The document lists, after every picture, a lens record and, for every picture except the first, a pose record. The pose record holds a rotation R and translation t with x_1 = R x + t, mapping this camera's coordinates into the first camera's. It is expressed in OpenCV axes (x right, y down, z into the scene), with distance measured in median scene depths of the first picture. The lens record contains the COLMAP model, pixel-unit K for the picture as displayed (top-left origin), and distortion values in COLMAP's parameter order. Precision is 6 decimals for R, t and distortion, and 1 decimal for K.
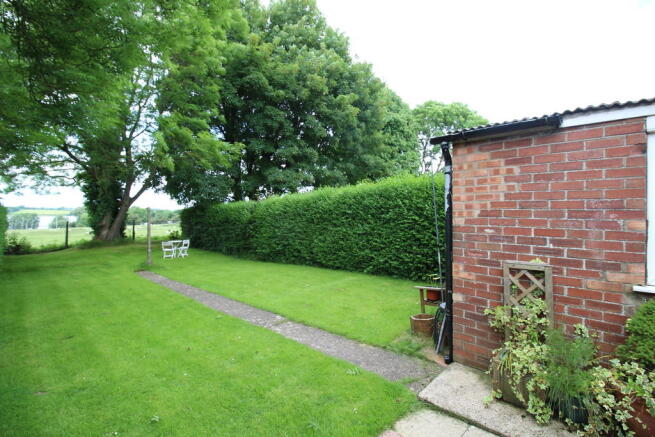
lens RADIAL K [[305.2, 0, 332.3], [0, 305.2, 214.5], [0, 0, 1]] dist [-0.016434, -0.001406]
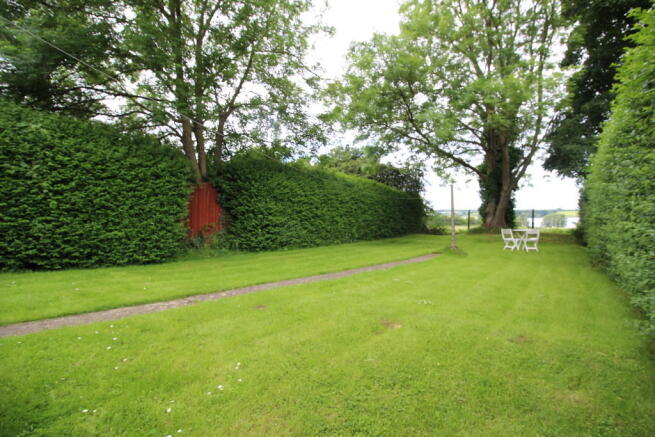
lens RADIAL K [[305.2, 0, 327.8], [0, 305.2, 216.5], [0, 0, 1]] dist [-0.016434, -0.001406]
pose [[0.140736, 0.013256, -0.989958, 0.169683], [-0.006418, 0.999902, 0.012477, 0.041728], [0.990026, 0.004598, 0.140807, 0.349641]]
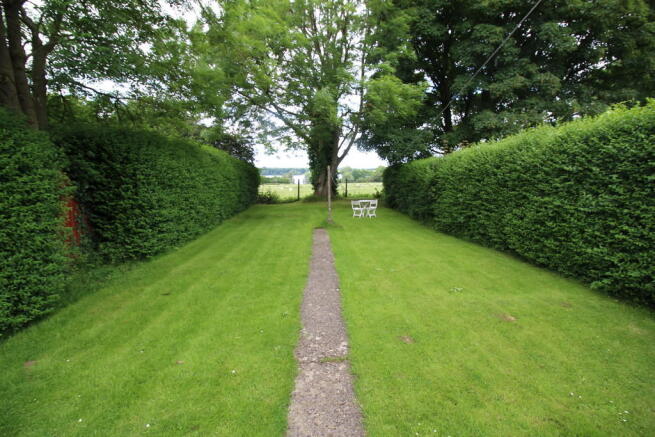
lens RADIAL K [[305.2, 0, 327.6], [0, 305.2, 214.8], [0, 0, 1]] dist [-0.016434, -0.001406]
pose [[0.732274, 0.091522, -0.674833, 0.057848], [0.001000, 0.990783, 0.135457, -0.000366], [0.681010, -0.099867, 0.725433, 0.178159]]
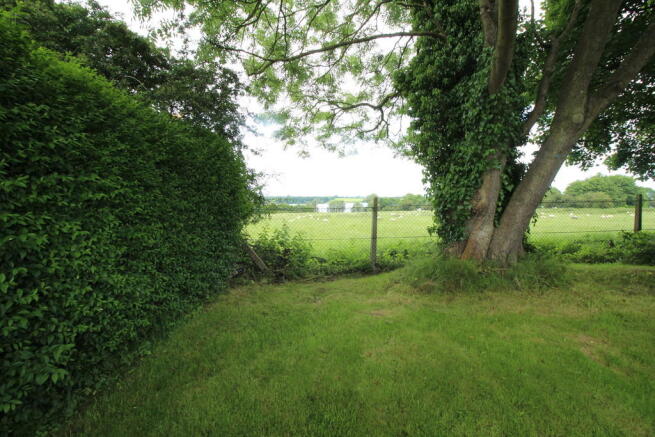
lens RADIAL K [[305.2, 0, 326.4], [0, 305.2, 219.9], [0, 0, 1]] dist [-0.016434, -0.001406]
pose [[0.676721, 0.042006, -0.735040, -0.675155], [0.003089, 0.998200, 0.059888, 0.030382], [0.736233, -0.042798, 0.675373, 0.736535]]
